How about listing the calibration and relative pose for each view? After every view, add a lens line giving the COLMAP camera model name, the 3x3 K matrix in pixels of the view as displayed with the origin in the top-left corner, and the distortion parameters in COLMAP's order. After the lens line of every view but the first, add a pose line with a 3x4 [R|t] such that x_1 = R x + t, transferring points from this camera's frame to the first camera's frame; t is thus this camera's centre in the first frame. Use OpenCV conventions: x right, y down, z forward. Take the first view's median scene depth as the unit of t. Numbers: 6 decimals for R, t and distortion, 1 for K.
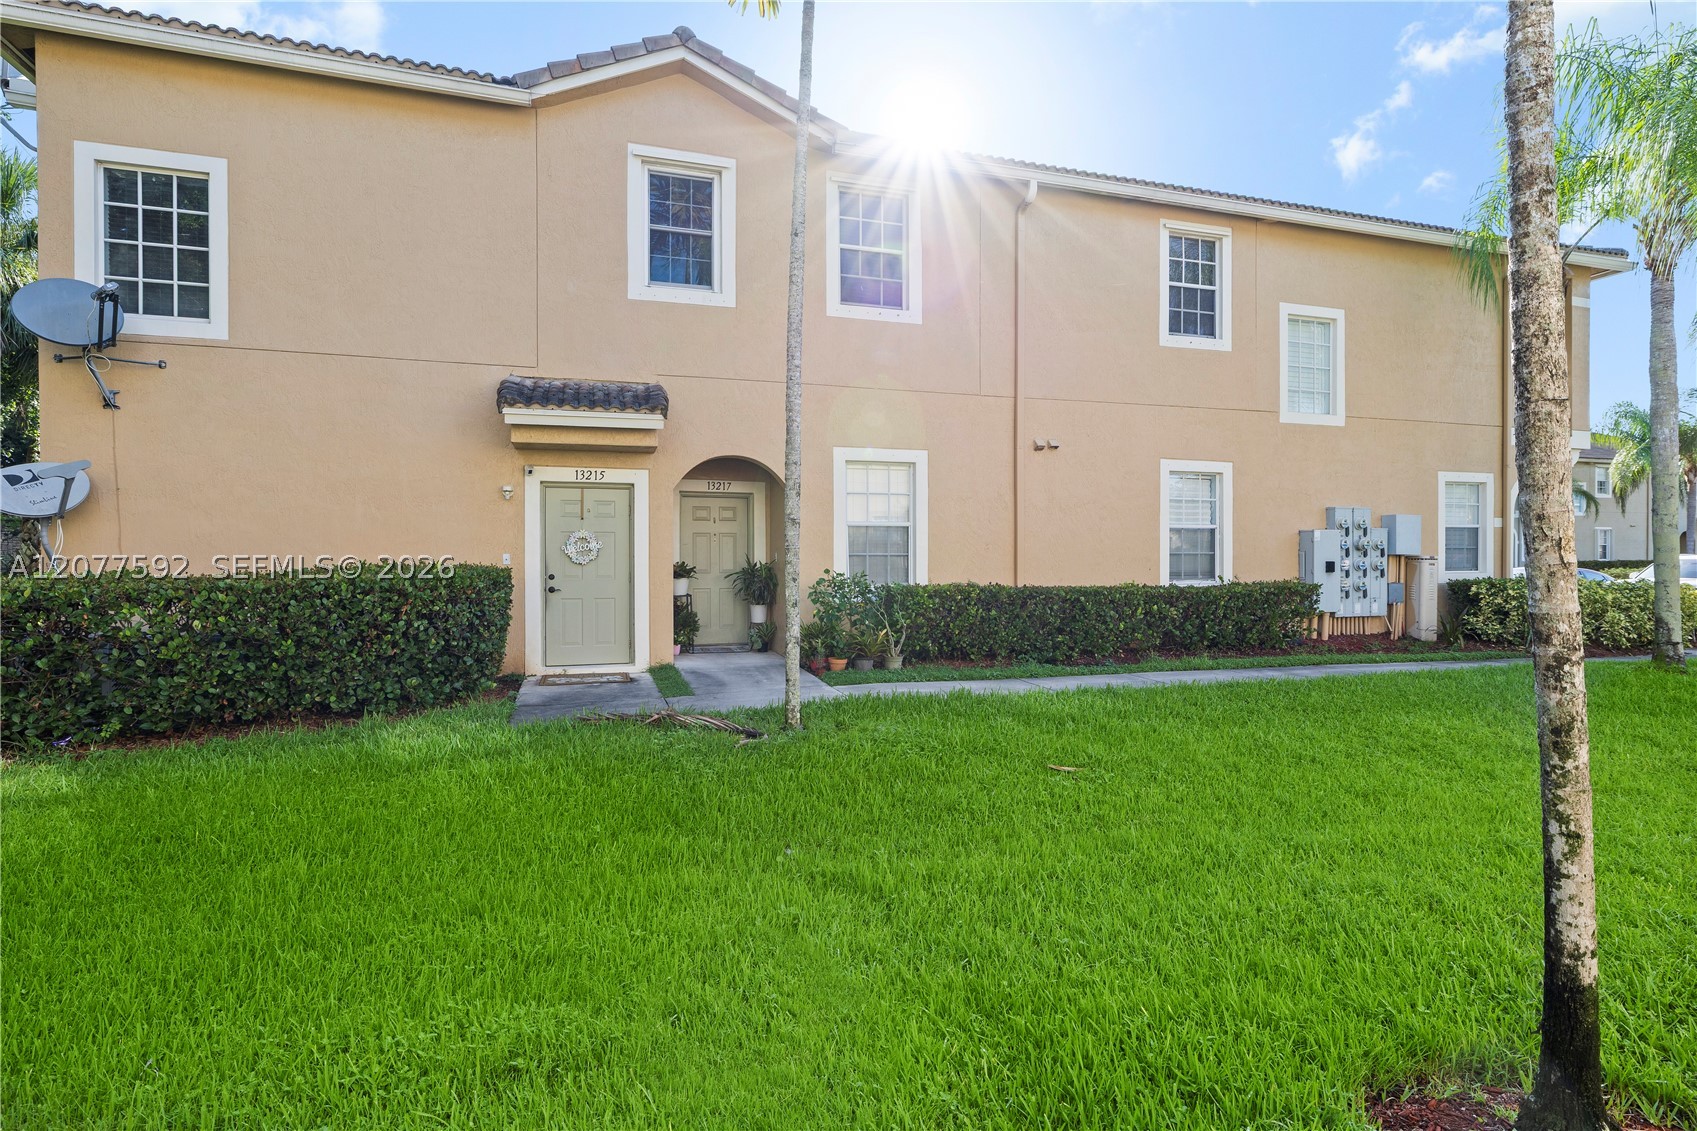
lens RADIAL K [[810.9, 0, 848.5], [0, 810.9, 565.5], [0, 0, 1]] dist [-0.002139, 0.000750]
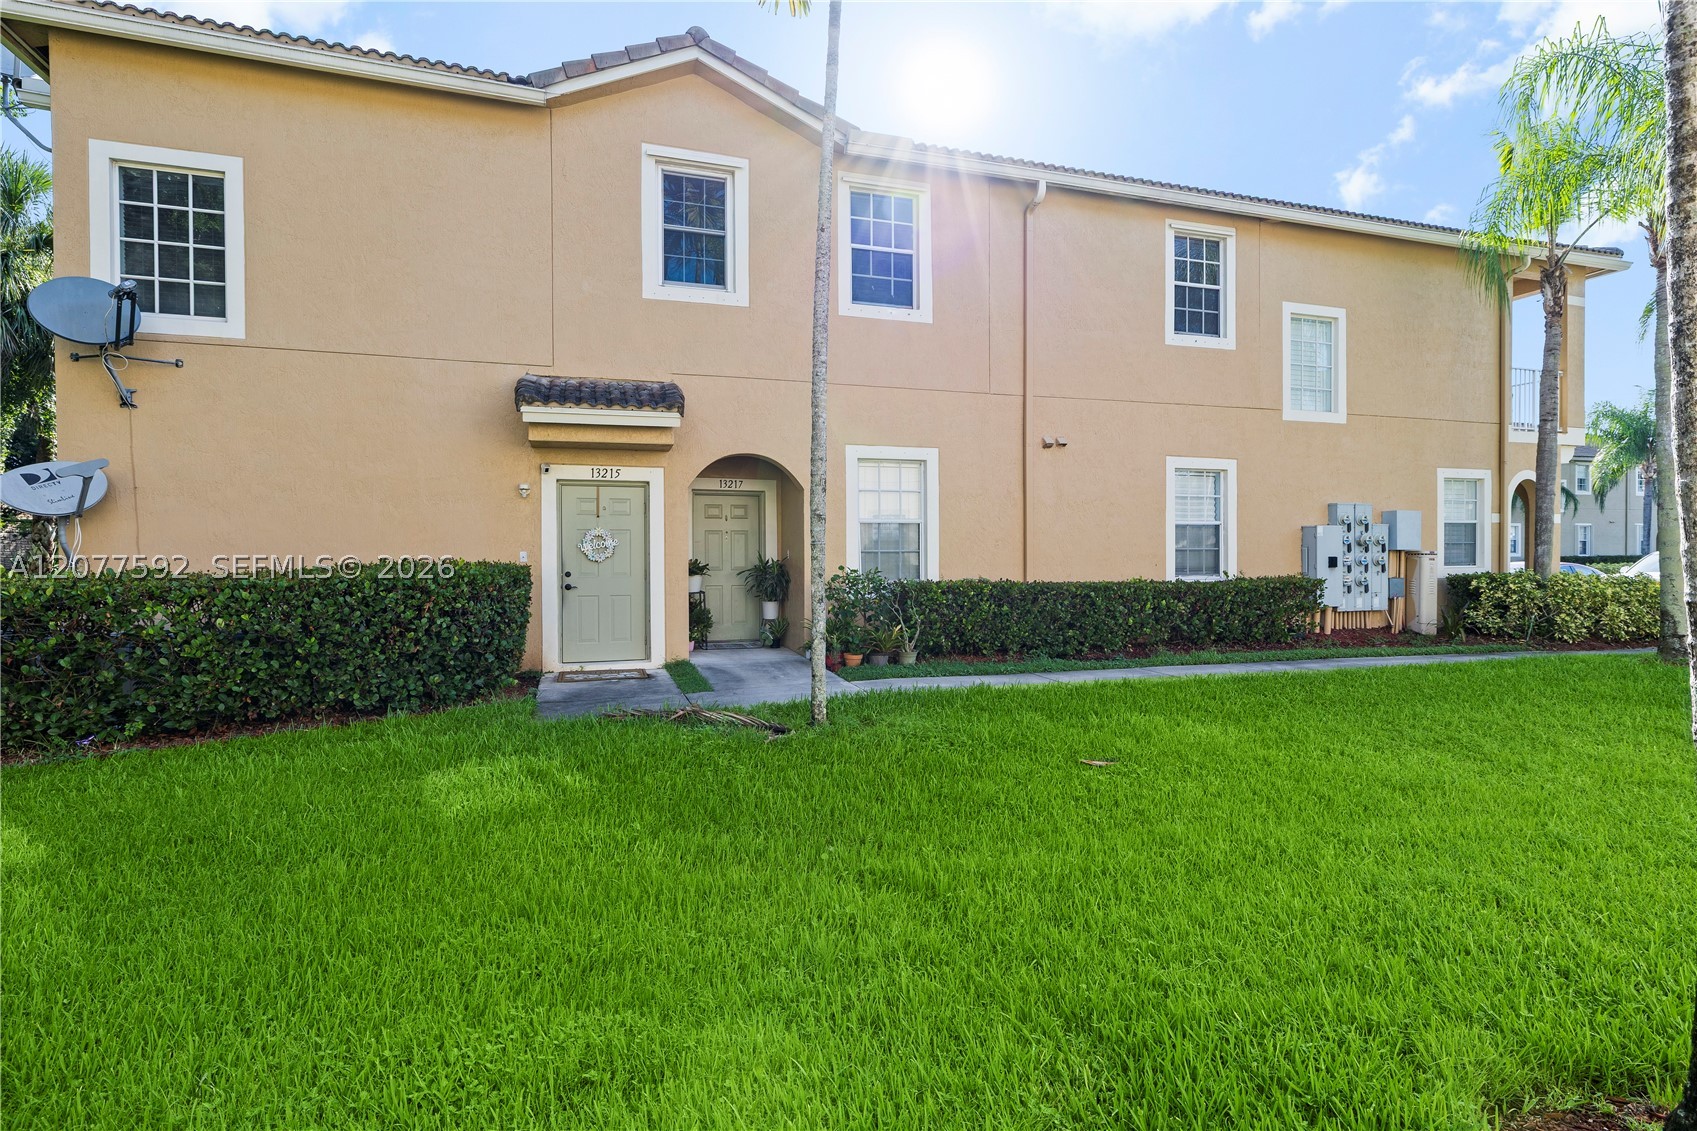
lens RADIAL K [[792.5, 0, 848.5], [0, 792.5, 565.5], [0, 0, 1]] dist [0.001604, -0.000305]
pose [[0.999982, -0.003385, 0.005036, -0.025291], [0.003372, 0.999991, 0.002624, 0.001918], [-0.005045, -0.002607, 0.999984, 0.014228]]
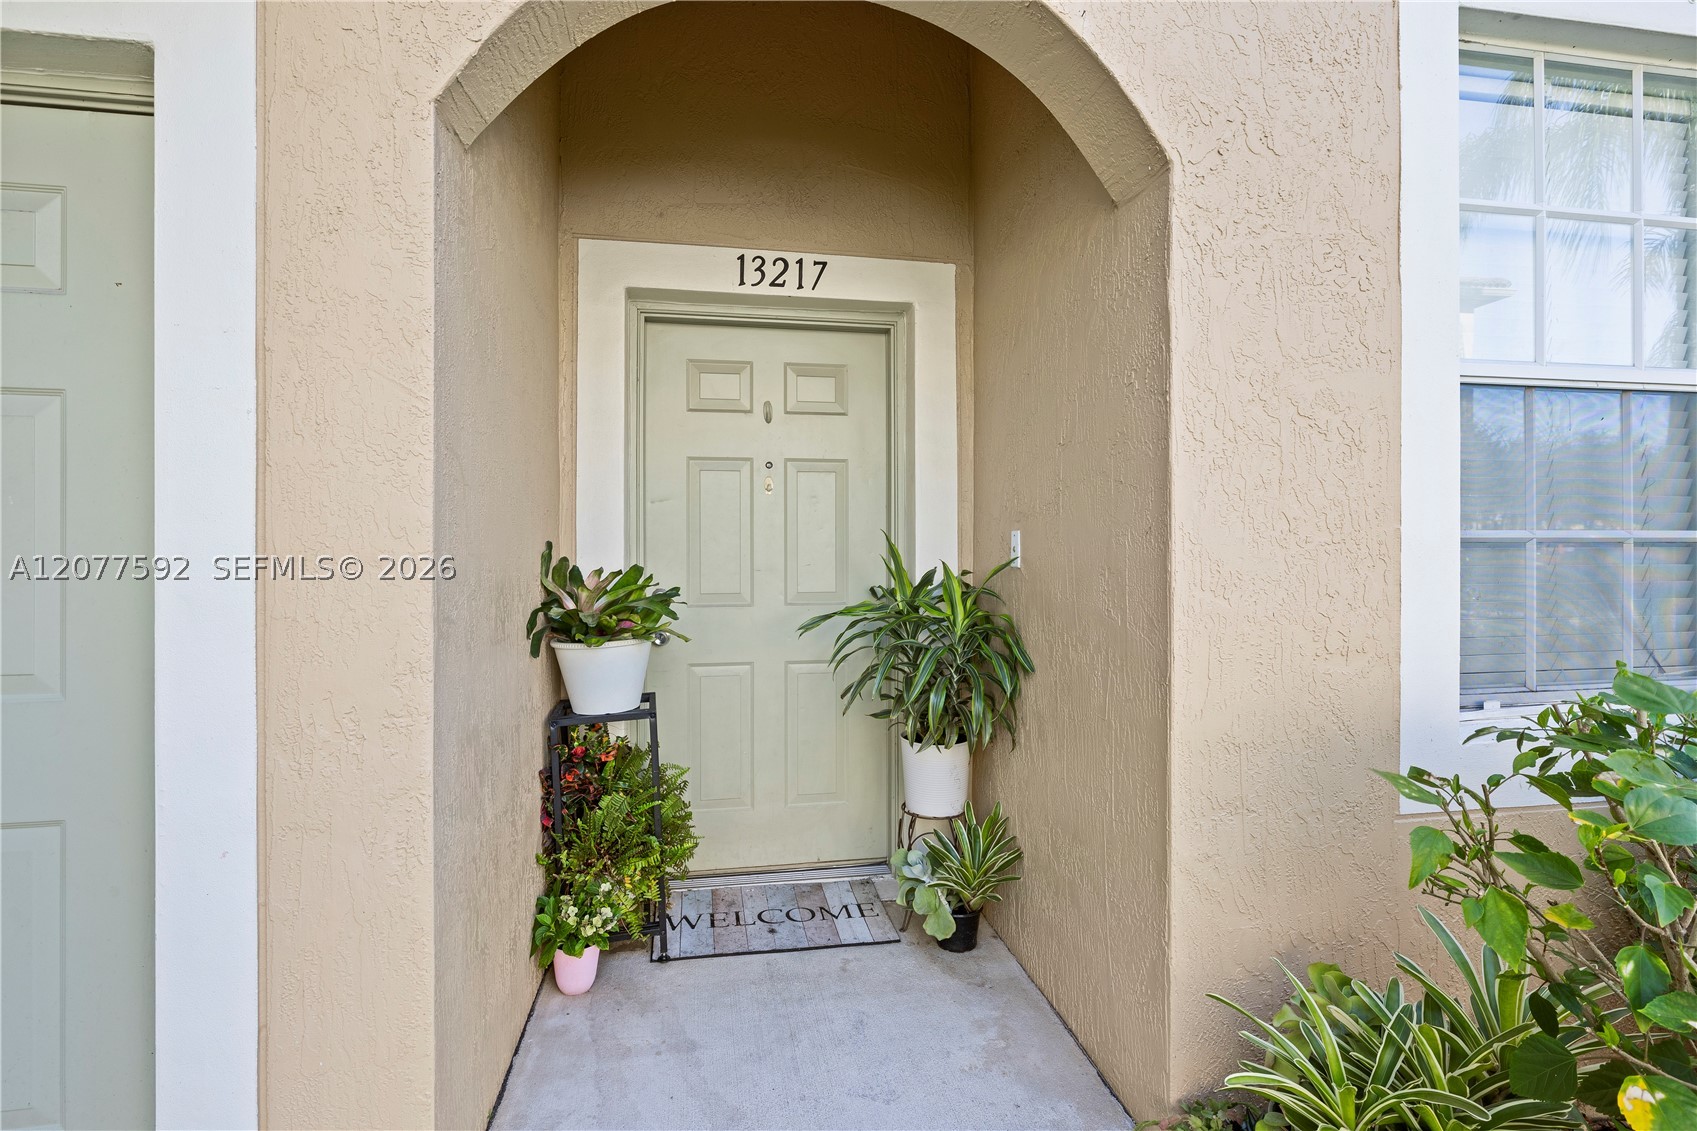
lens RADIAL K [[810.9, 0, 848.5], [0, 810.9, 565.5], [0, 0, 1]] dist [-0.002139, 0.000750]
pose [[0.991574, 0.001171, -0.129533, -0.145718], [-0.001032, 0.999999, 0.001134, -0.006468], [0.129534, -0.000991, 0.991574, 1.036758]]
